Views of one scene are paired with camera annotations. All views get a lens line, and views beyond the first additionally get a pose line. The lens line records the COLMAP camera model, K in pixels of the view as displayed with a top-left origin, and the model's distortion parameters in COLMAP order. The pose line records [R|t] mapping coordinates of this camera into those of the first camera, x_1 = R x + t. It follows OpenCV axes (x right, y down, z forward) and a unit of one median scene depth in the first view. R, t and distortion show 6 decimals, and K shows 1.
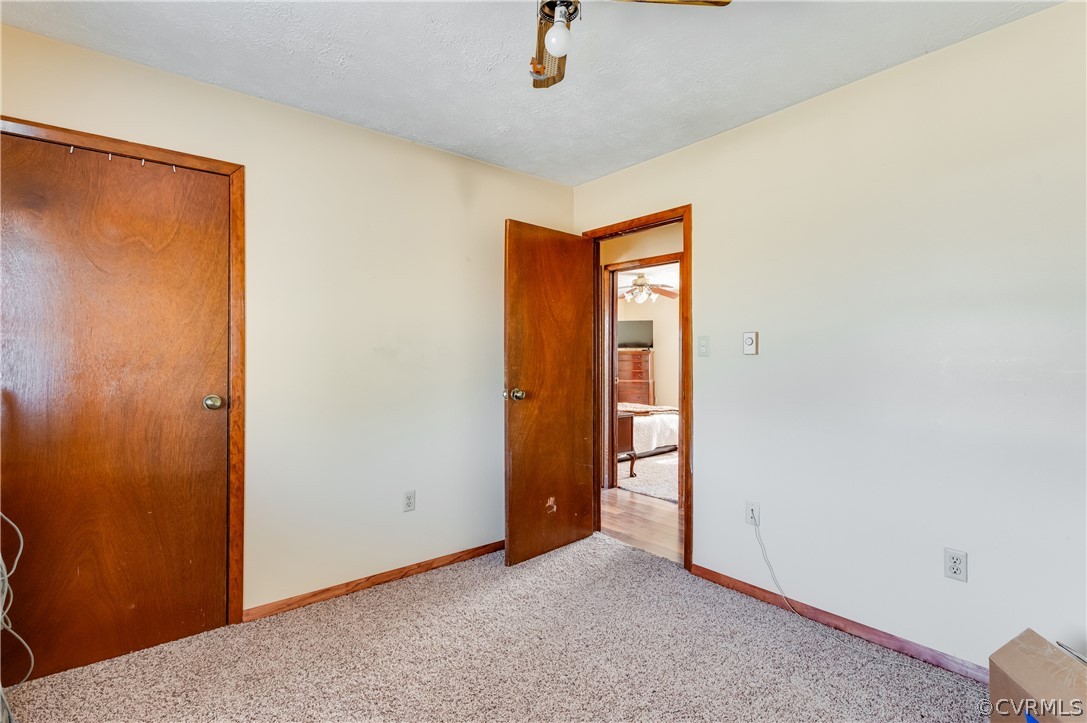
lens RADIAL K [[487.6, 0, 540.7], [0, 487.6, 358.4], [0, 0, 1]] dist [0.000045, -0.000341]
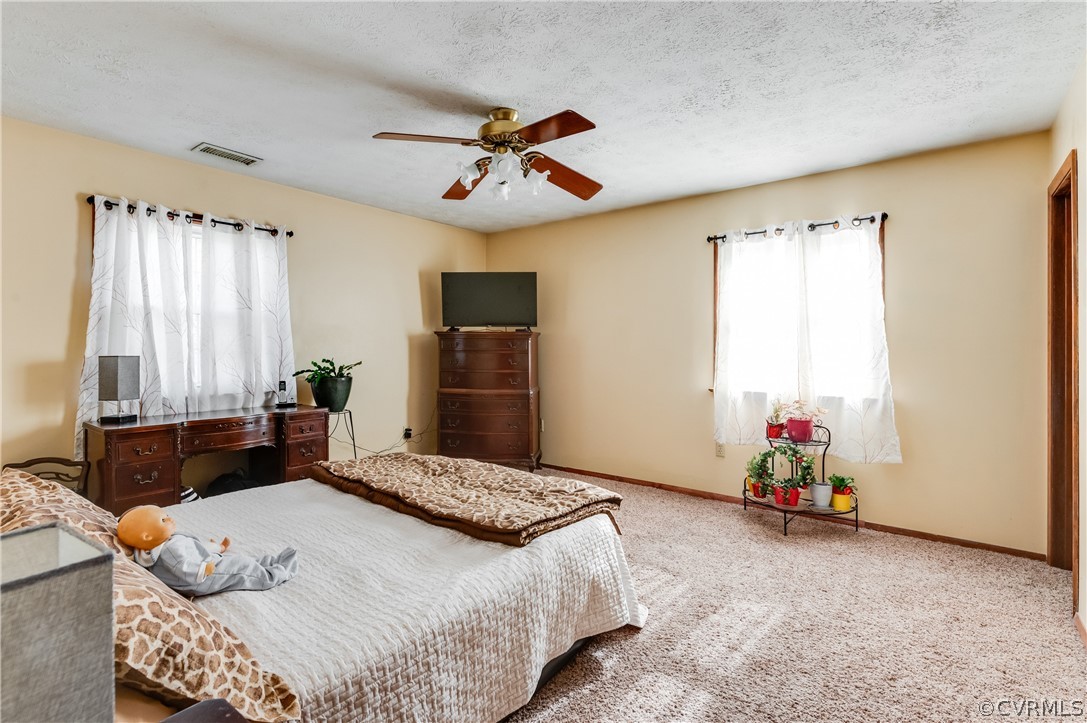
lens RADIAL K [[487.6, 0, 540.7], [0, 487.6, 358.4], [0, 0, 1]] dist [0.000045, -0.000341]
pose [[0.973517, -0.004415, 0.228573, 0.118517], [-0.001943, 0.999618, 0.027584, -0.001641], [-0.228608, -0.027298, 0.973136, 0.505068]]
